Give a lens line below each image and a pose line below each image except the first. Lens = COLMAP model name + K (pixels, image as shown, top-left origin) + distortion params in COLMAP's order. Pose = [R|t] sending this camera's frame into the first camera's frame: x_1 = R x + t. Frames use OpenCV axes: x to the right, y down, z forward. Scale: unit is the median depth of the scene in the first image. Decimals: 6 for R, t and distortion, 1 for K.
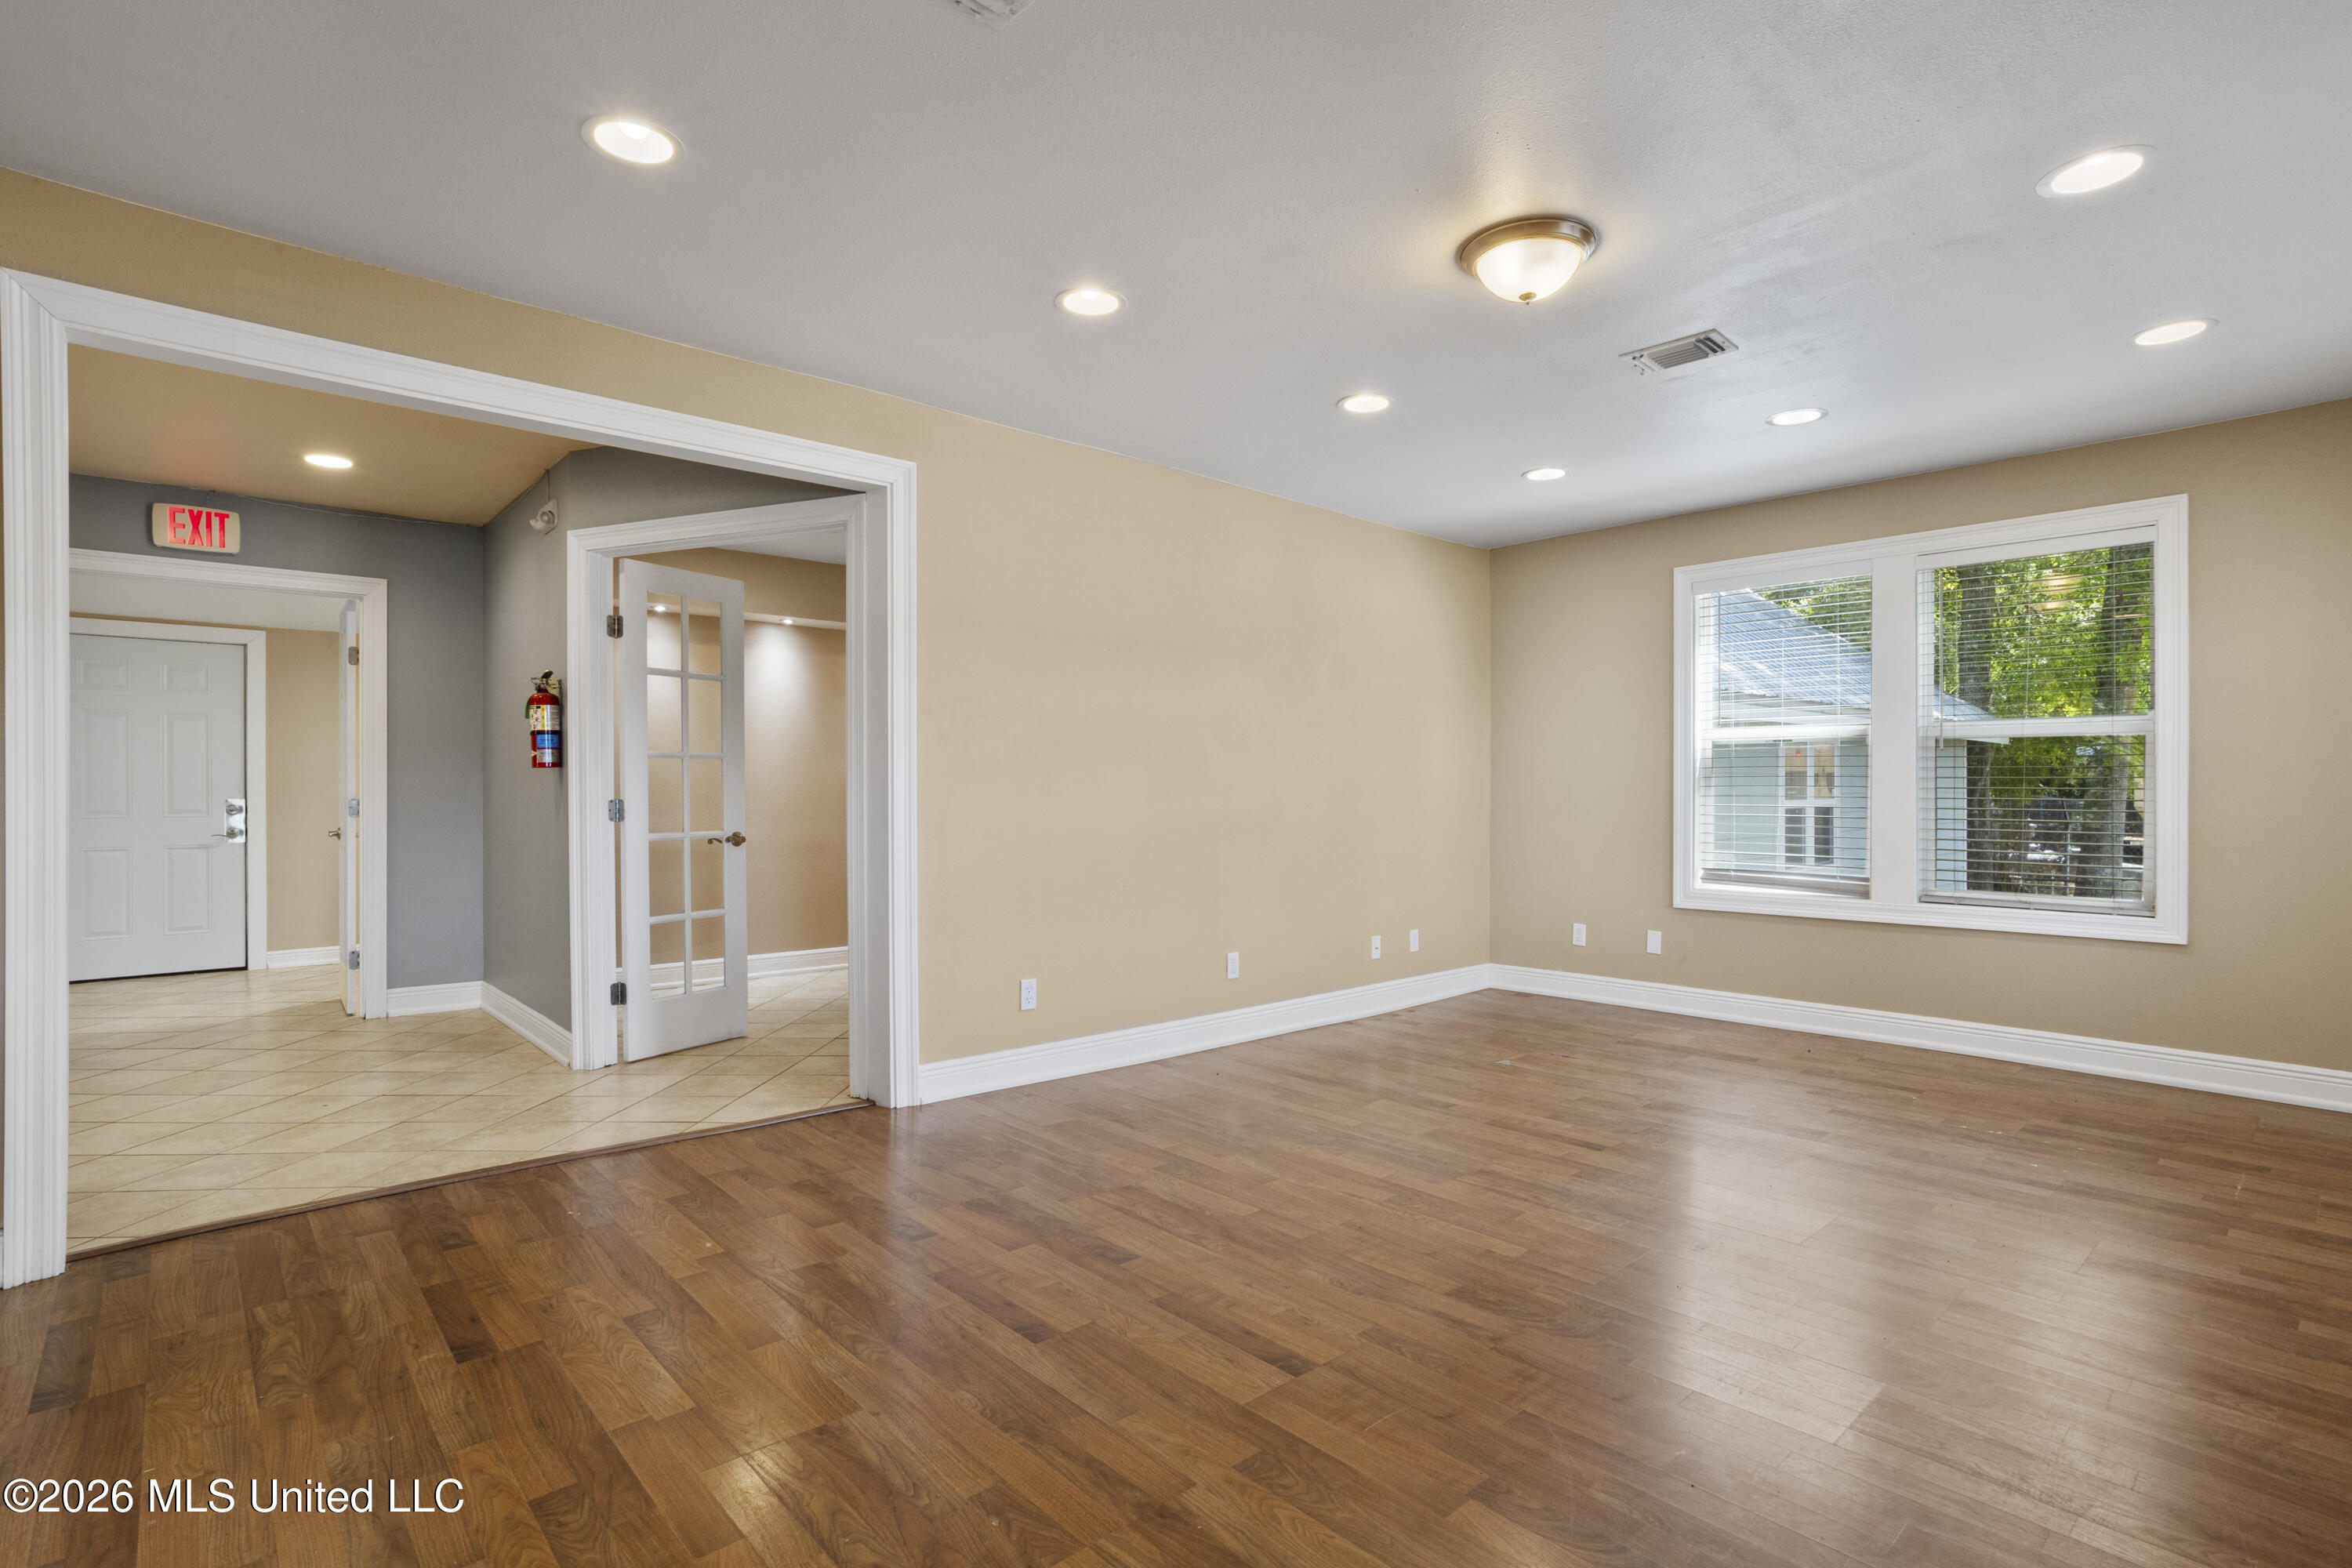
lens RADIAL K [[1132.5, 0, 1160.9], [0, 1132.5, 788.6], [0, 0, 1]] dist [-0.045464, 0.022016]
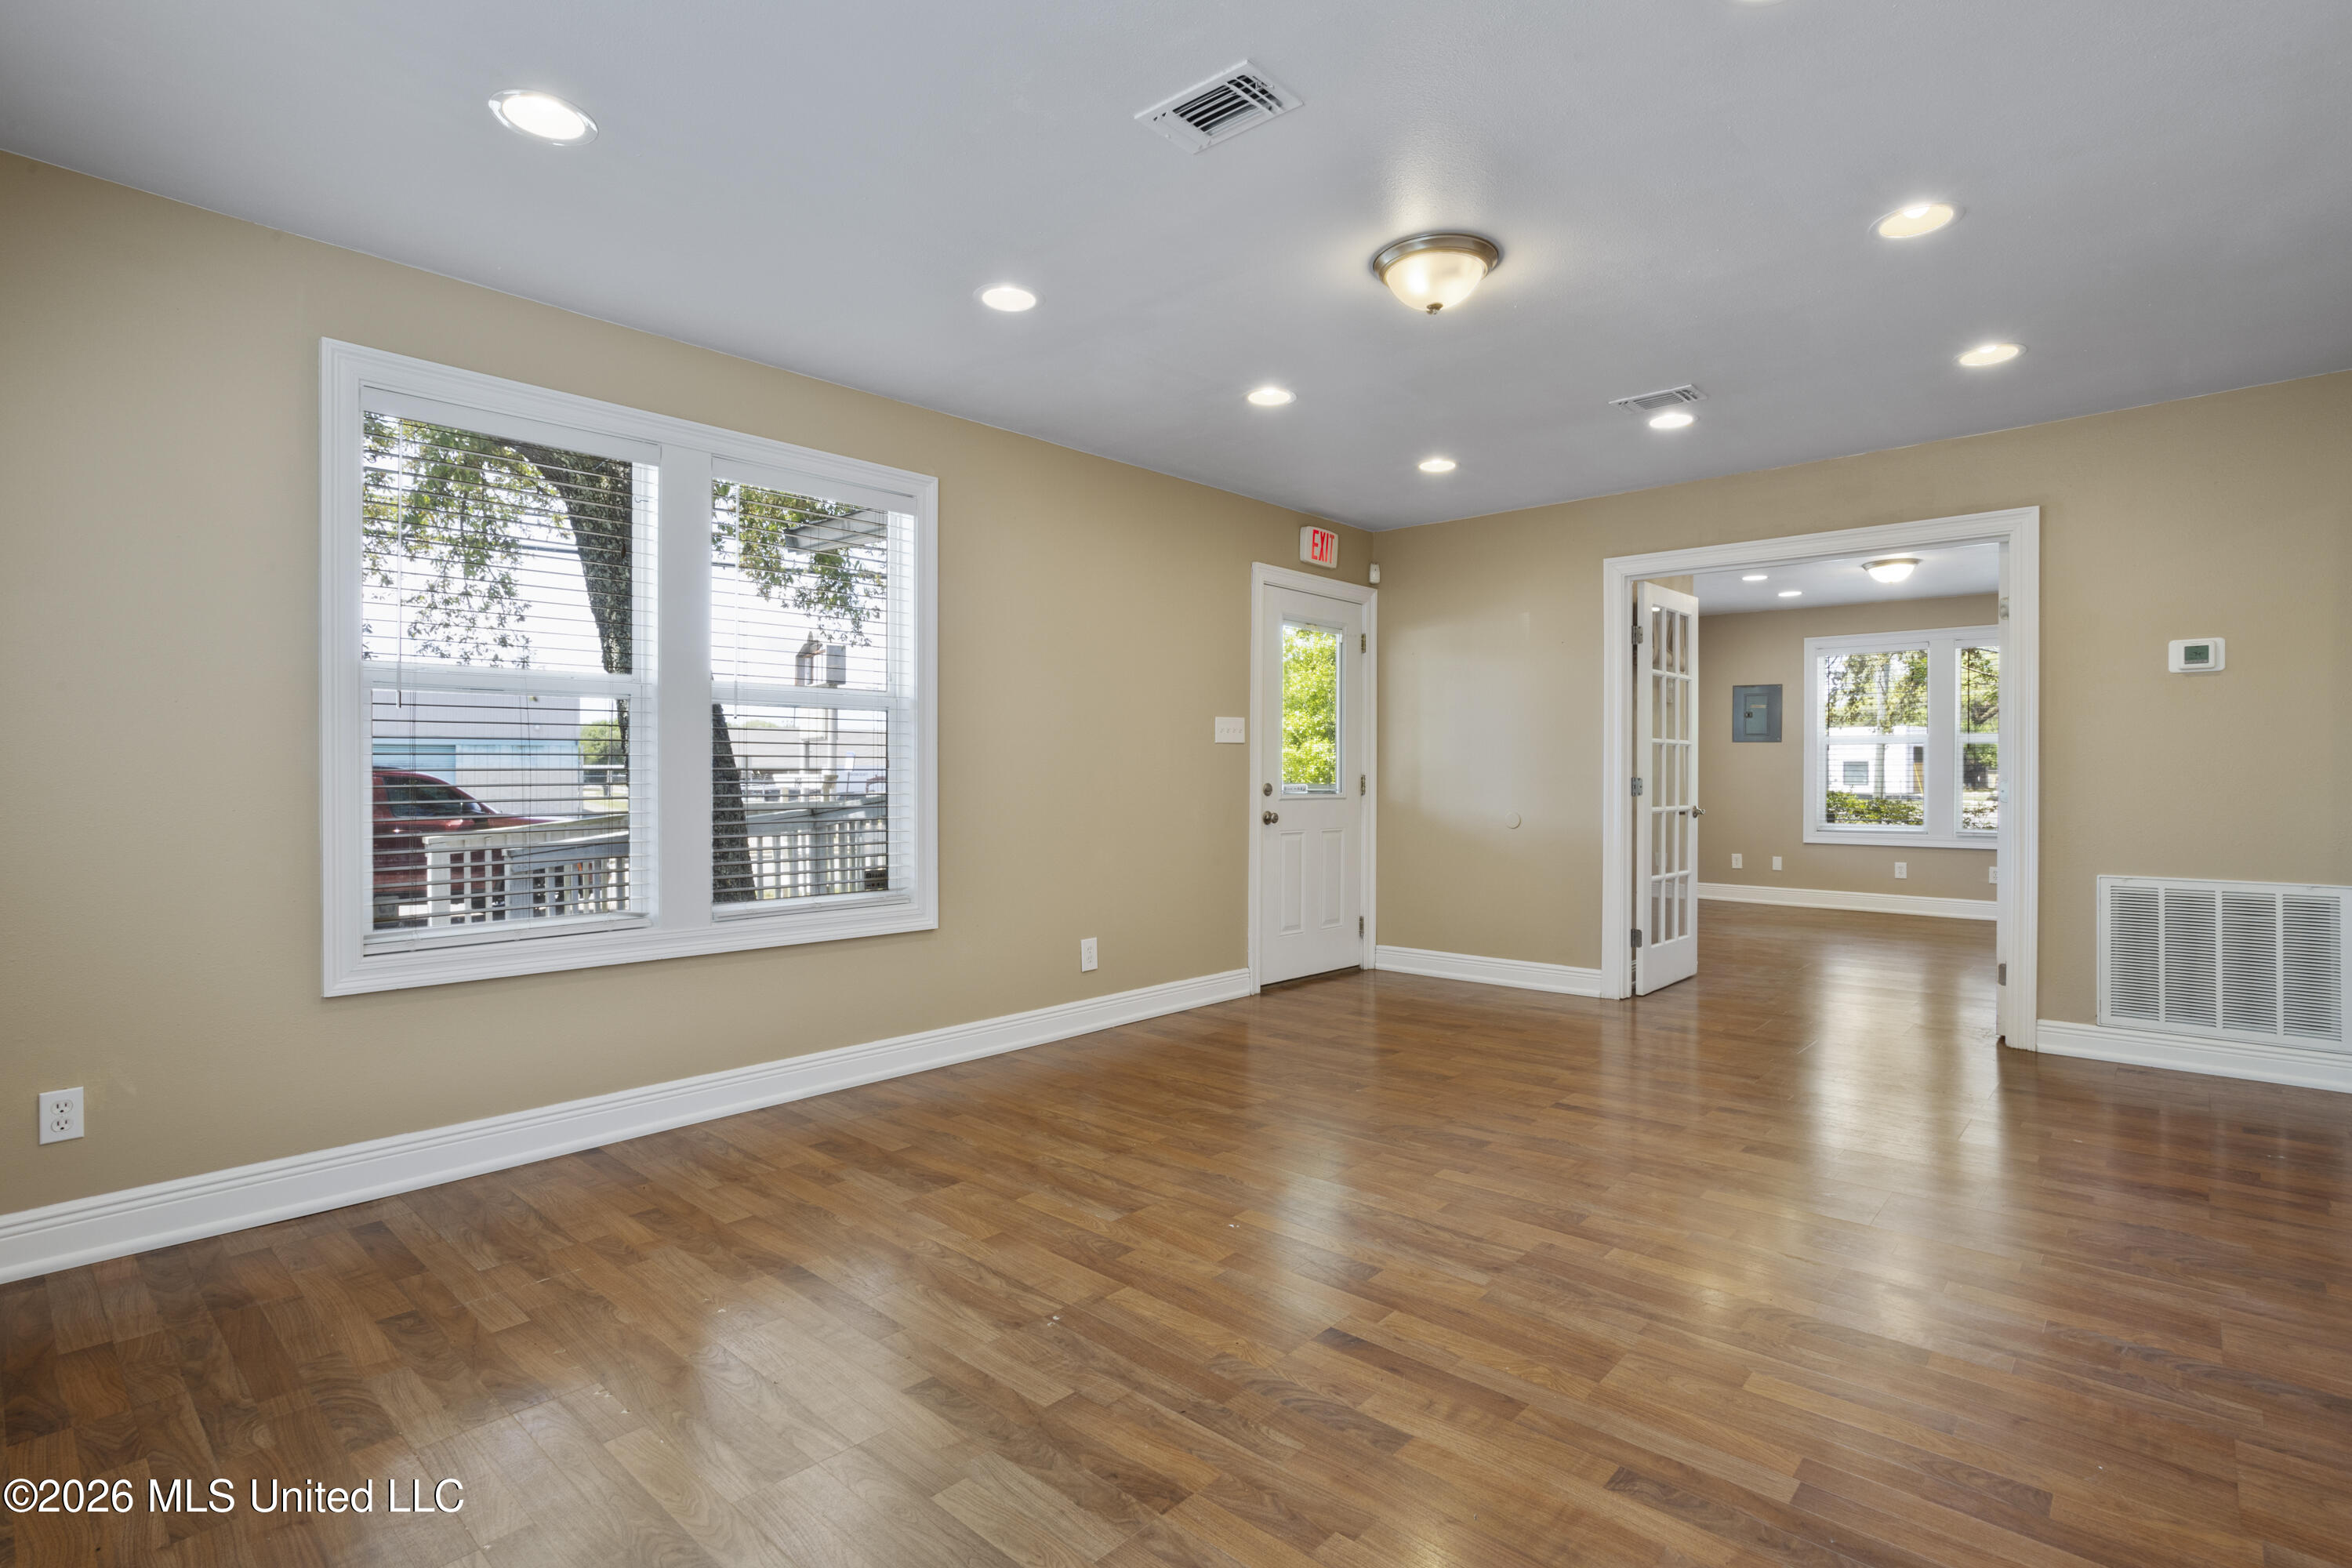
lens RADIAL K [[1144.2, 0, 1171.5], [0, 1144.2, 783.1], [0, 0, 1]] dist [-0.044745, 0.021123]
pose [[-0.994438, 0.001928, -0.105308, 0.494412], [0.001633, 0.999995, 0.002881, 0.006725], [0.105313, 0.002693, -0.994435, 1.468008]]
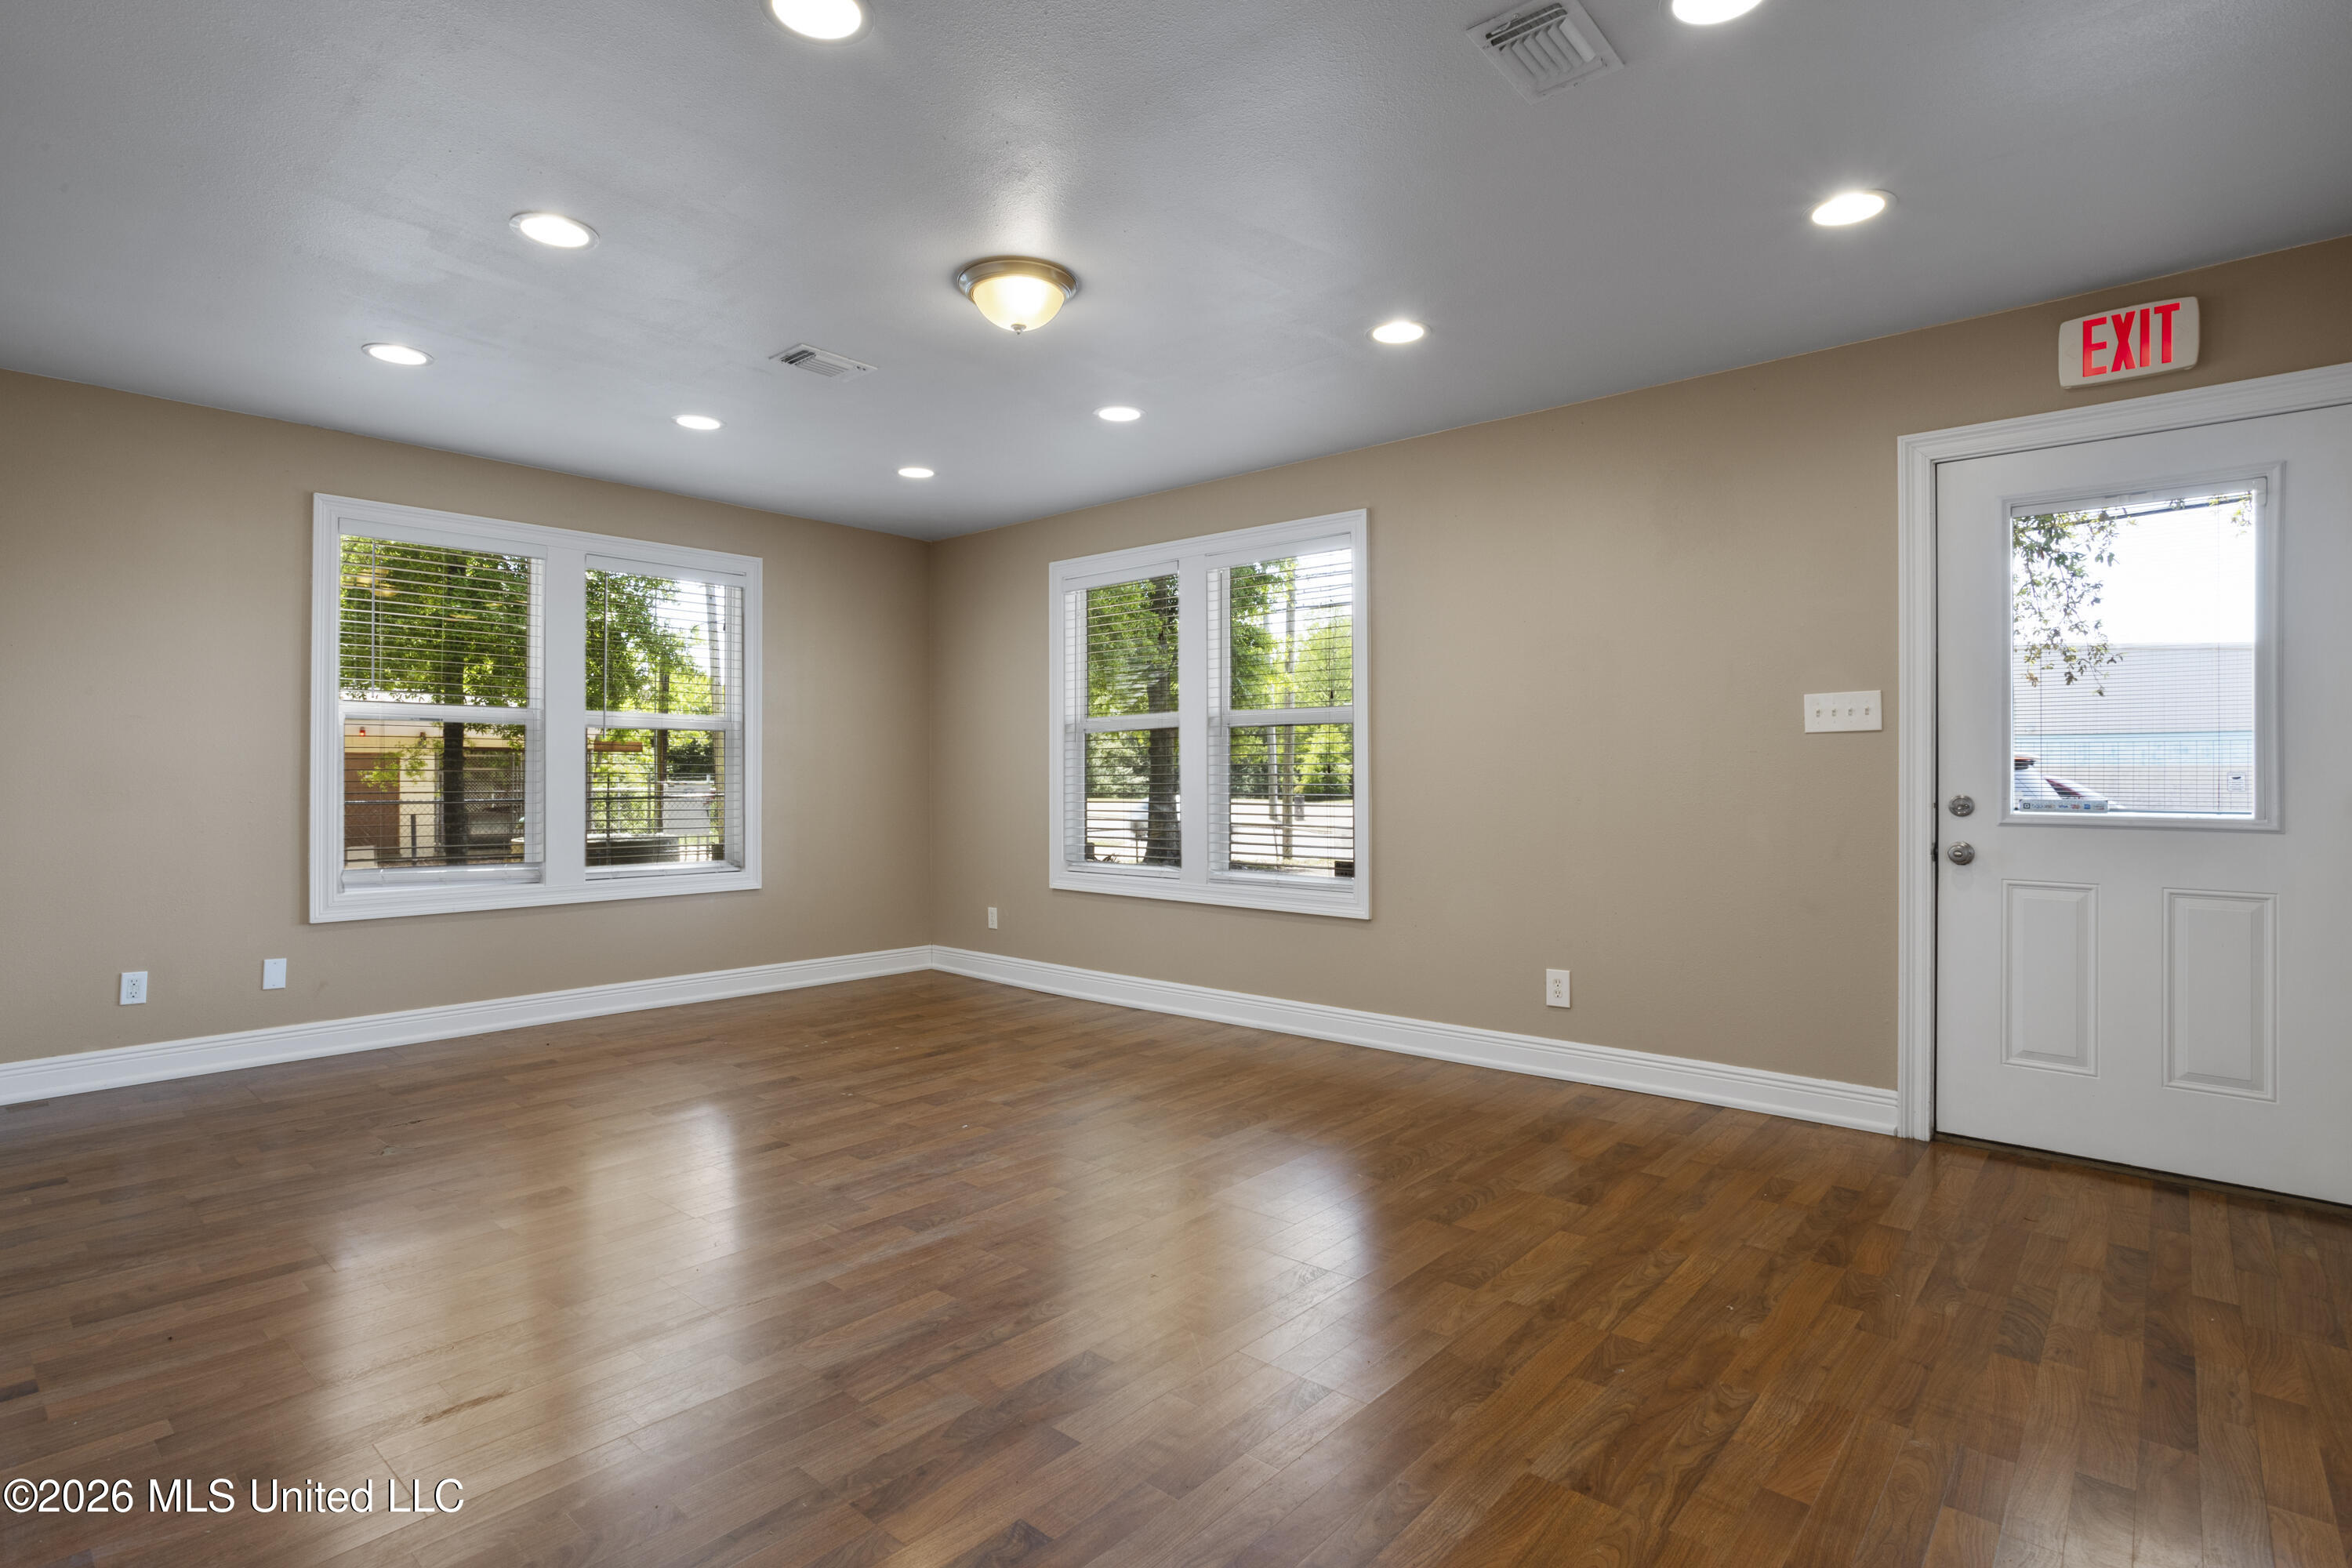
lens RADIAL K [[1162.6, 0, 1172.0], [0, 1162.6, 761.7], [0, 0, 1]] dist [-0.059192, 0.031013]
pose [[-0.120926, 0.012306, 0.992585, -0.581589], [-0.004275, 0.999907, -0.012917, 0.000064], [-0.992652, -0.005805, -0.120862, 0.709586]]
